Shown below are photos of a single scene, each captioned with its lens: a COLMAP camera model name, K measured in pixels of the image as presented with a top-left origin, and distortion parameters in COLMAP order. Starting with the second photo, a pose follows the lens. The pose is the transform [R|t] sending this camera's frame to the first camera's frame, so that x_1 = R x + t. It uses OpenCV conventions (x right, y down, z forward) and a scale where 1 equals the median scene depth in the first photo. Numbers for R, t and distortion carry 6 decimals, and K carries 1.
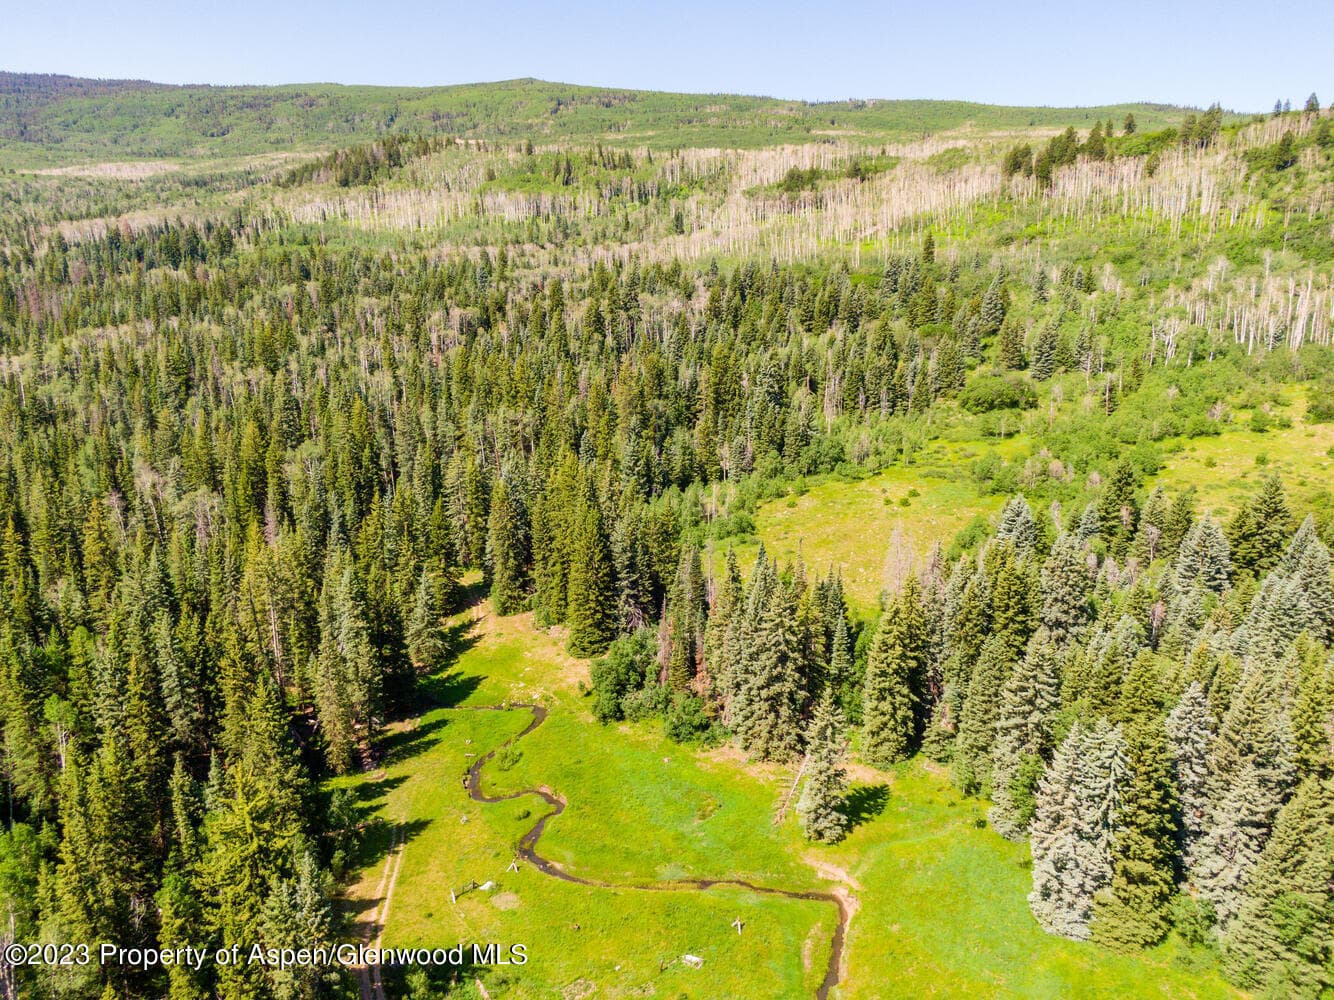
lens RADIAL K [[972.2, 0, 667.0], [0, 972.2, 500.0], [0, 0, 1]] dist [0.001144, 0.002317]
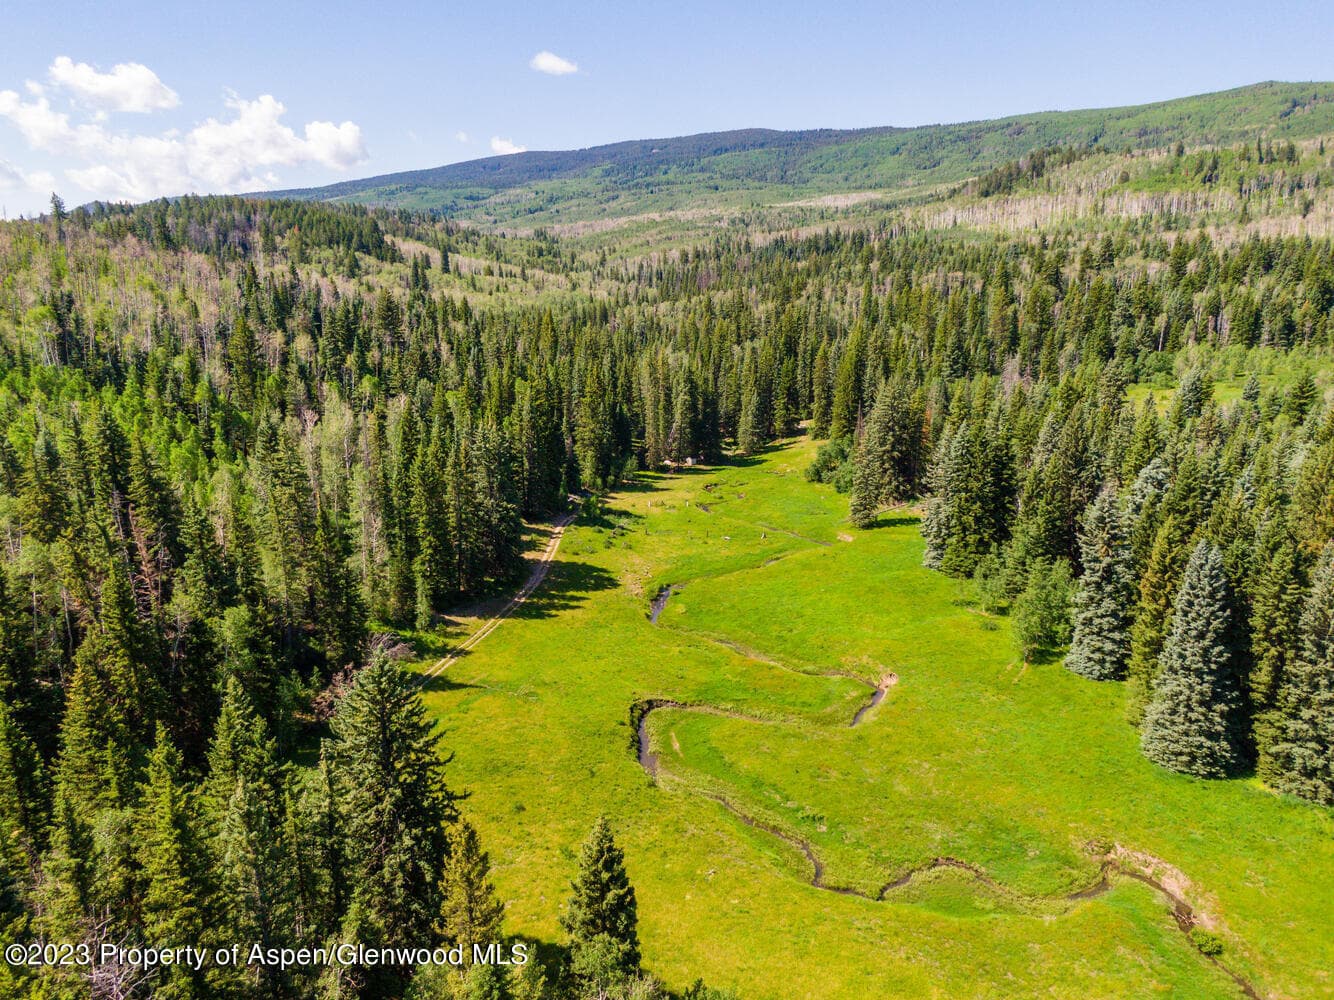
lens RADIAL K [[972.2, 0, 667.0], [0, 972.2, 500.0], [0, 0, 1]] dist [0.001144, 0.002317]
pose [[0.765637, 0.142958, -0.627186, 0.105037], [-0.163215, 0.986259, 0.025559, 0.037634], [0.622222, 0.082798, 0.778450, -0.044539]]
